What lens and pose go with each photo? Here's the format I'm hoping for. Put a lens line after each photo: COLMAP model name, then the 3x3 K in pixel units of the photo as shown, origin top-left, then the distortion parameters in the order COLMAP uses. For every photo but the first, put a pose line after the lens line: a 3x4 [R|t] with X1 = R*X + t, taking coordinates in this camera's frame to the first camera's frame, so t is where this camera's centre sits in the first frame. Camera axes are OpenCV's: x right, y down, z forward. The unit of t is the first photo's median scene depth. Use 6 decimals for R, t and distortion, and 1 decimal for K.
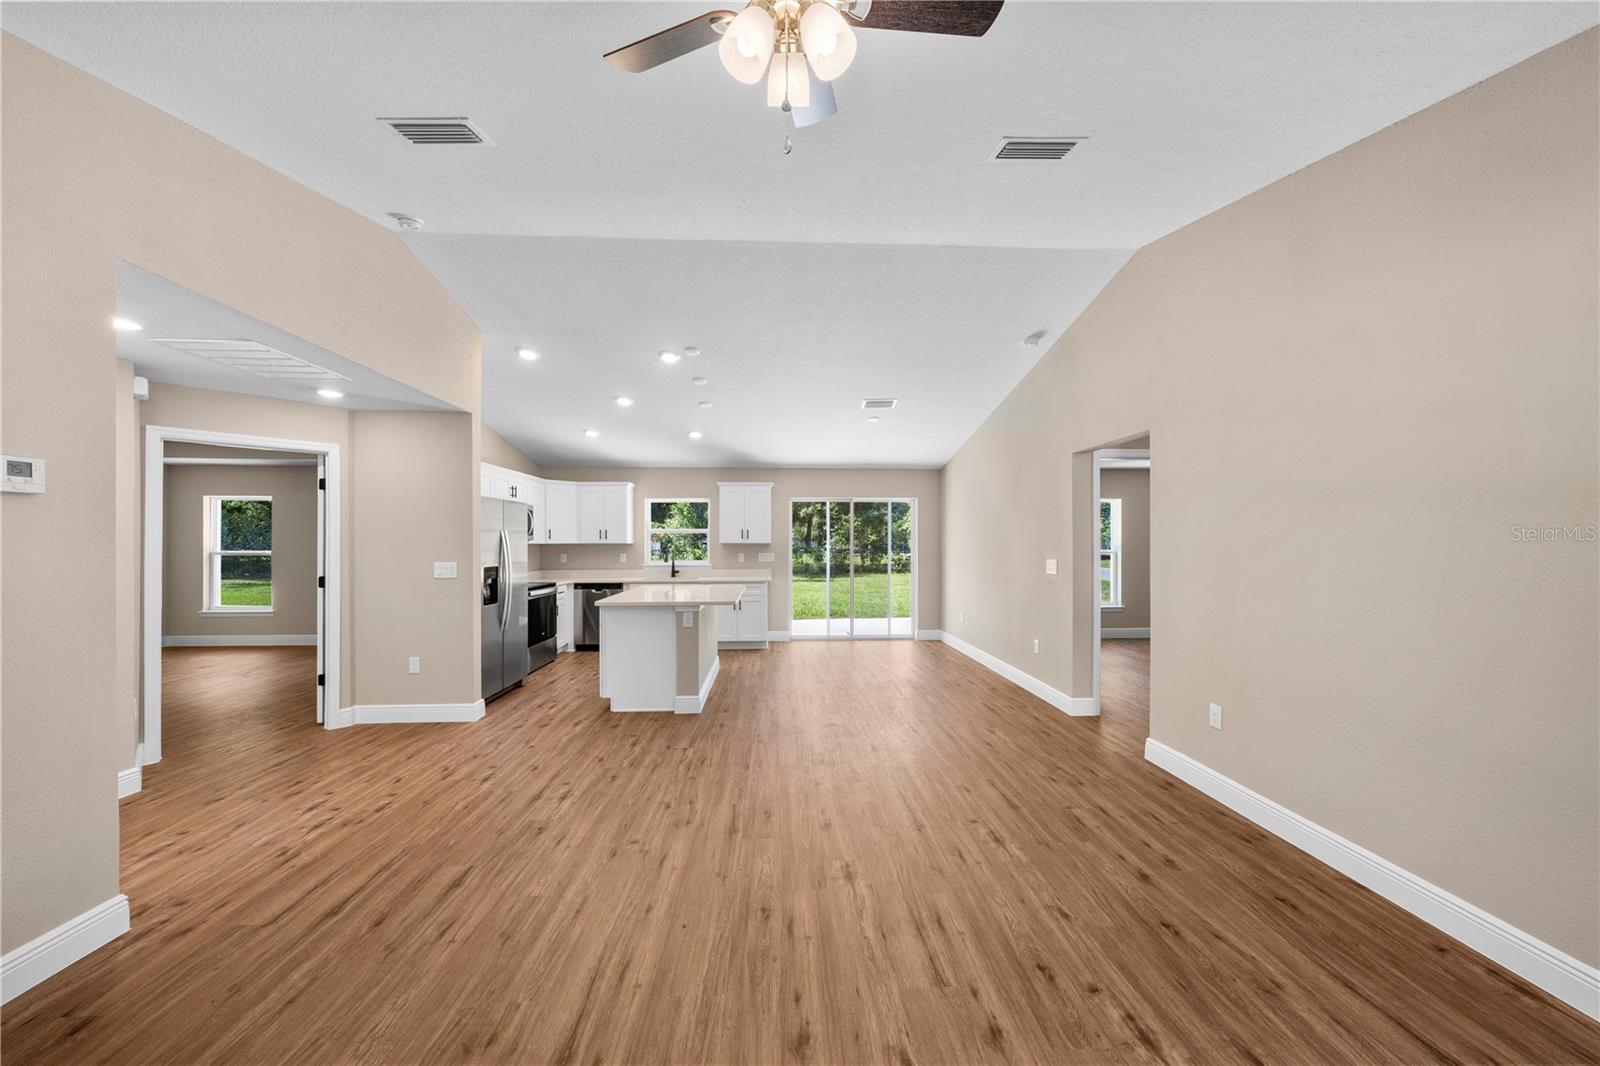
lens RADIAL K [[548.9, 0, 796.4], [0, 548.9, 541.4], [0, 0, 1]] dist [-0.001294, -0.000162]
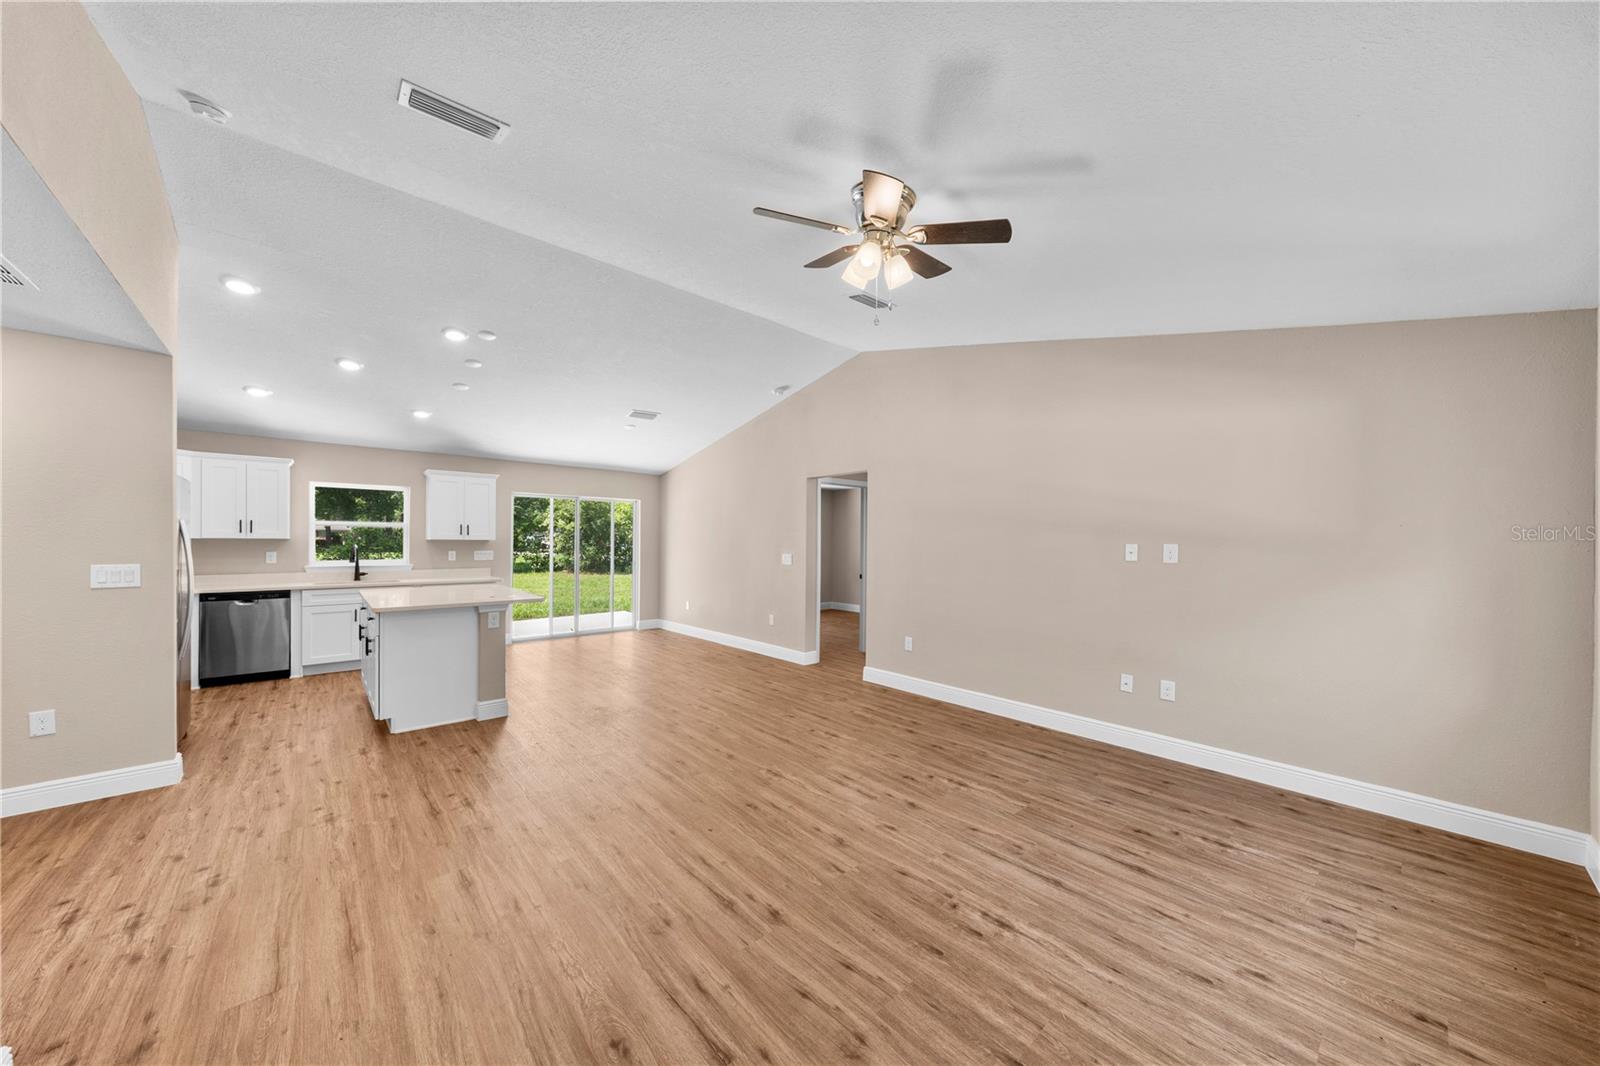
lens RADIAL K [[547.4, 0, 794.3], [0, 547.4, 543.0], [0, 0, 1]] dist [-0.000883, 0.000067]
pose [[0.777355, 0.004522, 0.629046, -0.396467], [-0.008761, 0.999955, 0.003639, 0.000812], [-0.629001, -0.008340, 0.777359, -0.067208]]
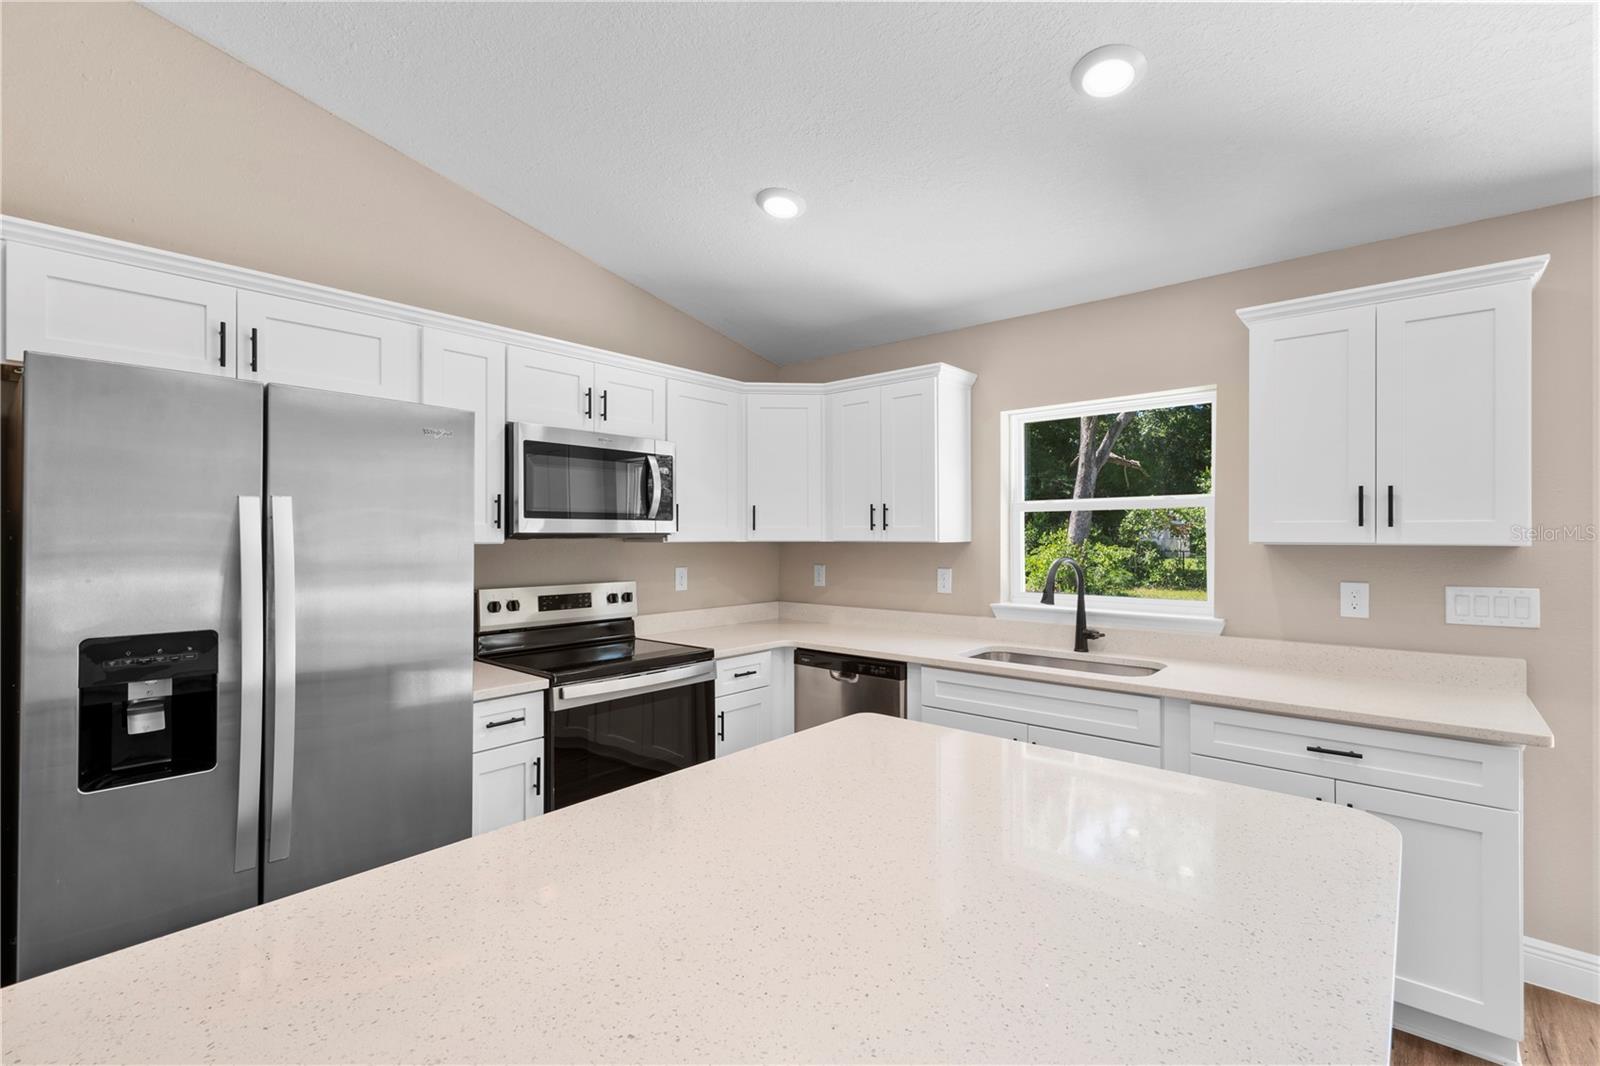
lens RADIAL K [[716.1, 0, 799.5], [0, 716.1, 535.4], [0, 0, 1]] dist [0.000672, 0.000037]
pose [[0.729014, 0.000374, -0.684498, -0.106397], [-0.000379, 1.000000, 0.000143, -0.001129], [0.684498, 0.000156, 0.729015, 1.015739]]
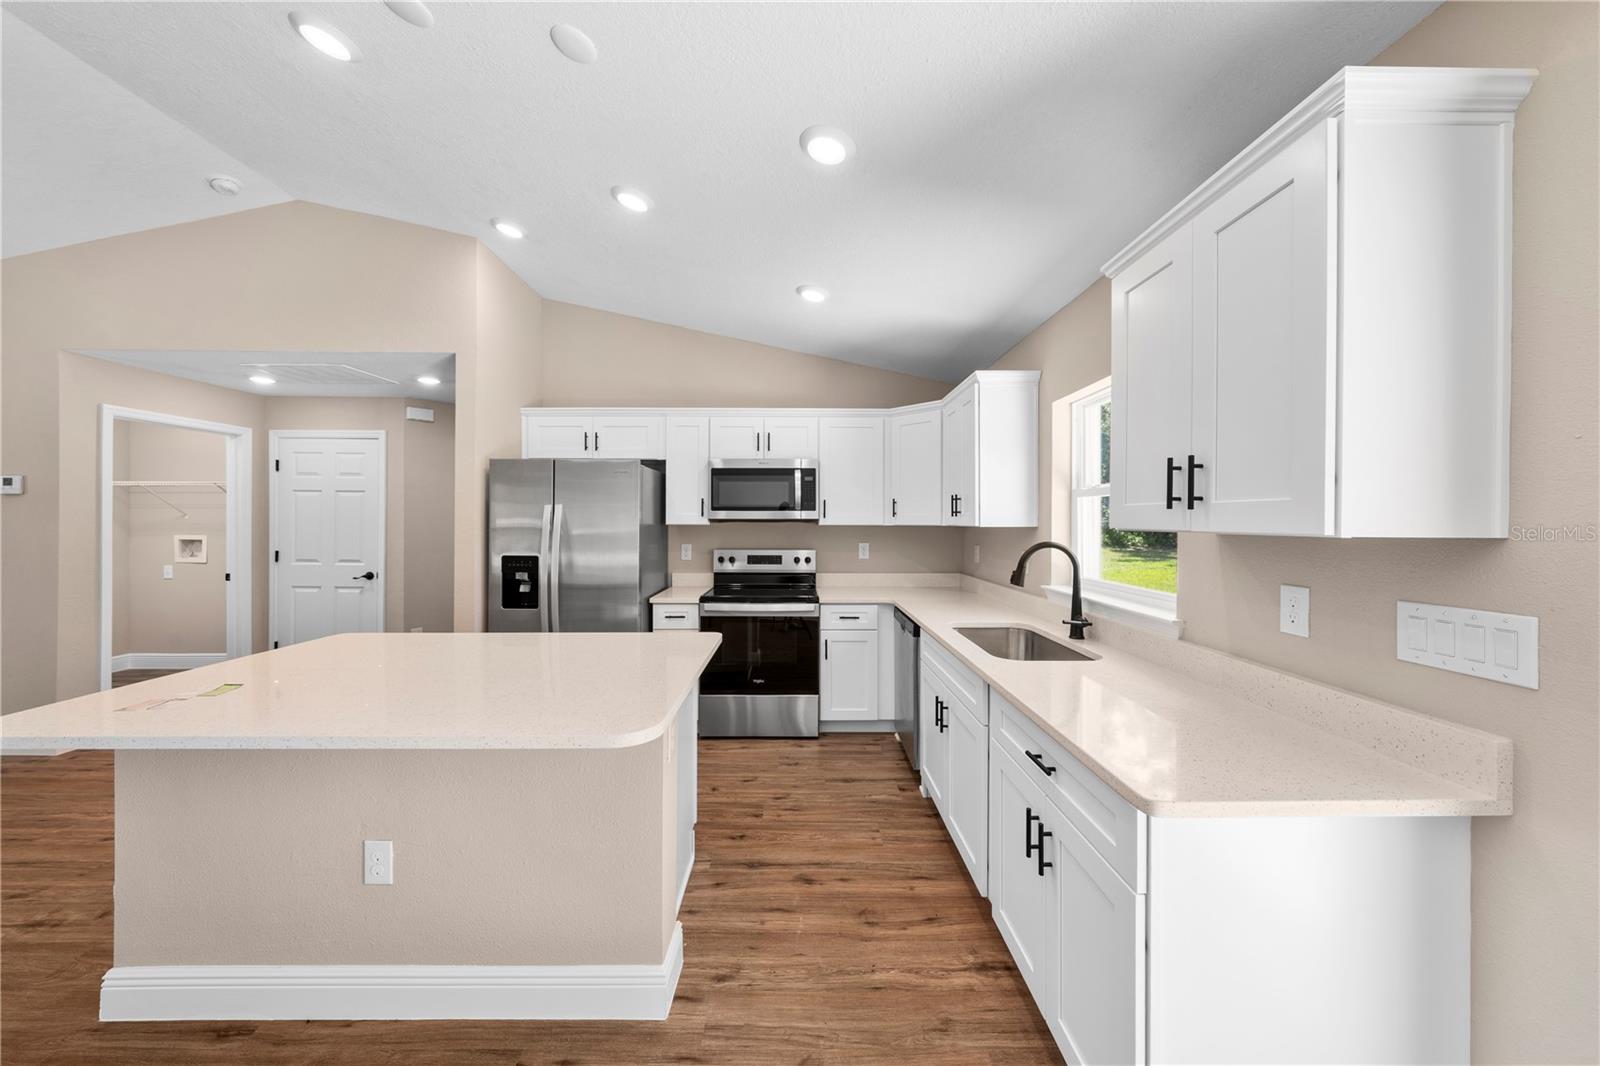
lens RADIAL K [[546.2, 0, 799.8], [0, 546.2, 522.1], [0, 0, 1]] dist [-0.001640, -0.000150]
pose [[-0.034276, 0.002583, -0.999409, 0.150244], [-0.002238, 0.999994, 0.002661, -0.000702], [0.999410, 0.002328, -0.034270, 1.465092]]
